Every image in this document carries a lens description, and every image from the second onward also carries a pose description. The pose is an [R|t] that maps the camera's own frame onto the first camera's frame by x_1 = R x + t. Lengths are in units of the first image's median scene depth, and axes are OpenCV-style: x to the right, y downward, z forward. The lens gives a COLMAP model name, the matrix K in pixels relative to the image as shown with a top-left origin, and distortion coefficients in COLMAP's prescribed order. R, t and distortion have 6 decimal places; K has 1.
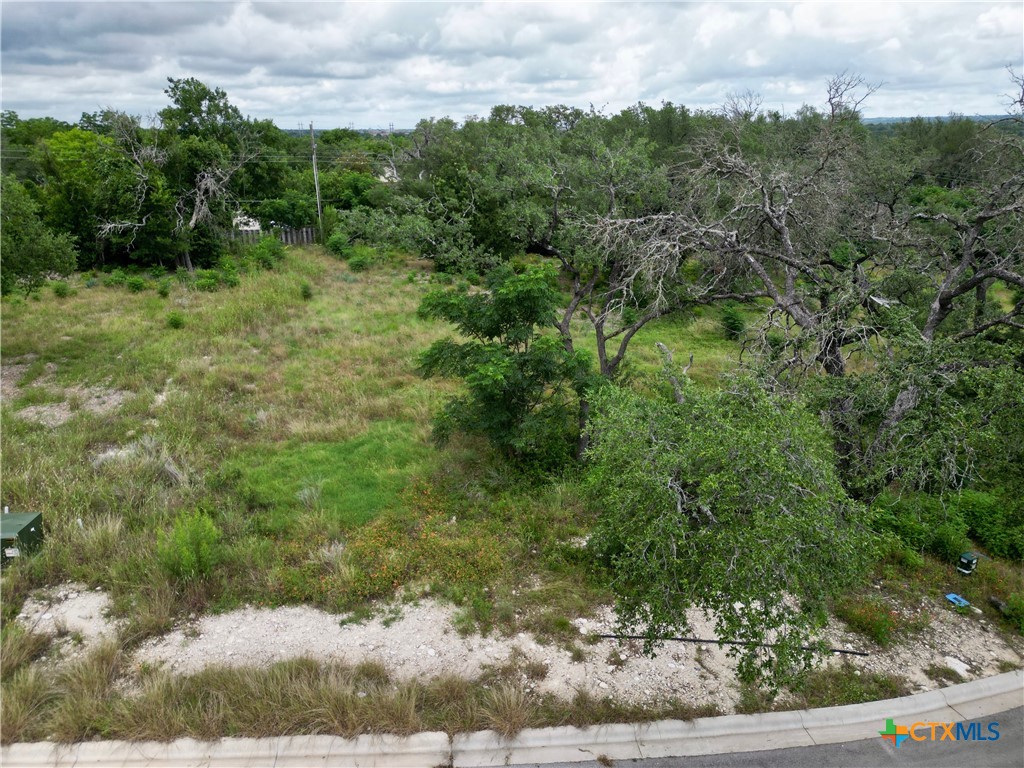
lens RADIAL K [[715.9, 0, 512.0], [0, 715.9, 384.0], [0, 0, 1]] dist [0.079797, -0.080259]
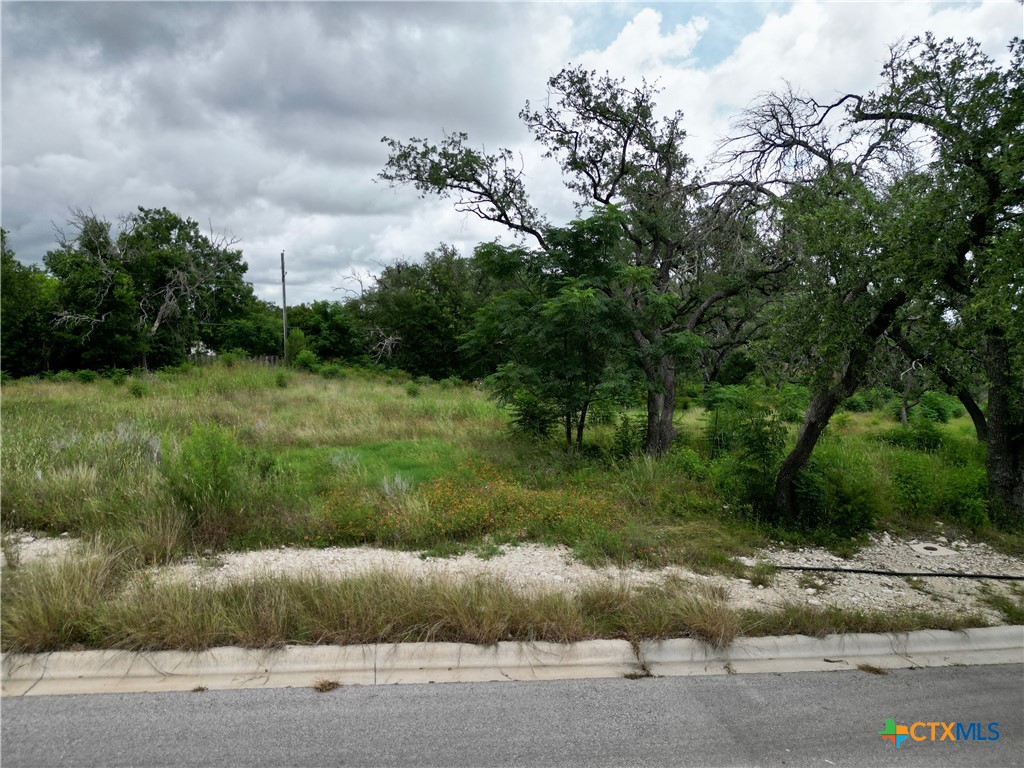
lens RADIAL K [[715.9, 0, 512.0], [0, 715.9, 384.0], [0, 0, 1]] dist [0.079797, -0.080259]
pose [[0.996136, -0.000165, 0.087823, -0.205268], [0.023221, 0.964905, -0.261571, 0.346815], [-0.084698, 0.262600, 0.961180, 0.256649]]
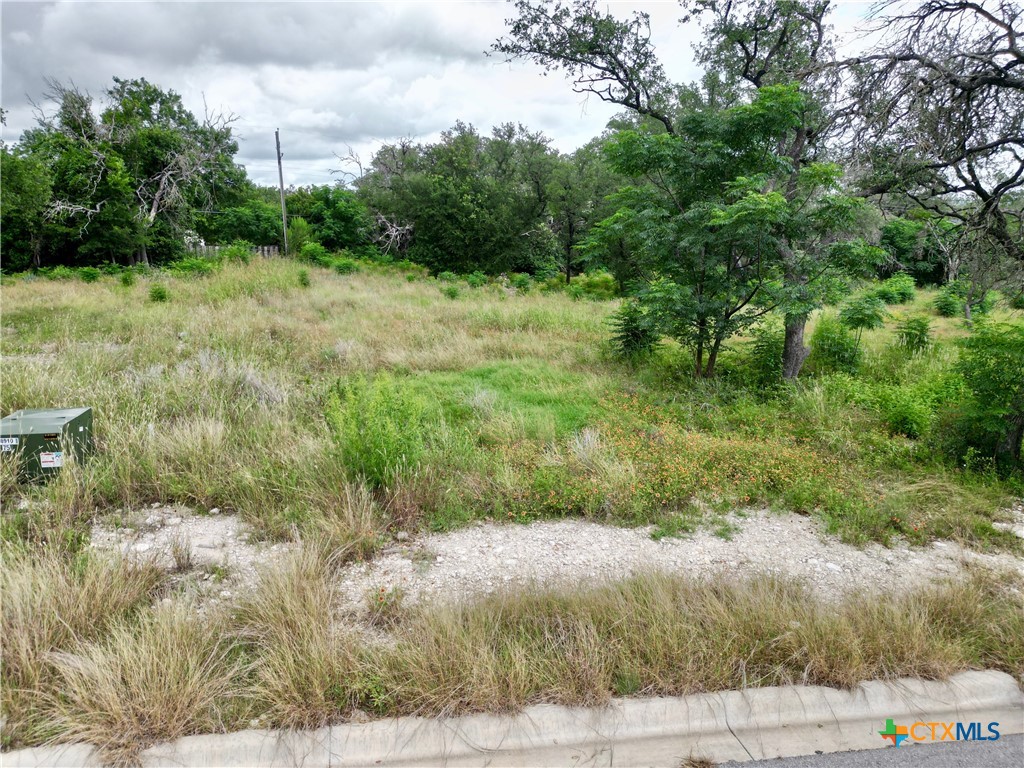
lens RADIAL K [[715.9, 0, 512.0], [0, 715.9, 384.0], [0, 0, 1]] dist [0.079797, -0.080259]
pose [[0.992637, -0.023564, 0.118816, -0.411063], [0.035883, 0.994073, -0.102626, 0.256142], [-0.115693, 0.106134, 0.987598, 0.401408]]
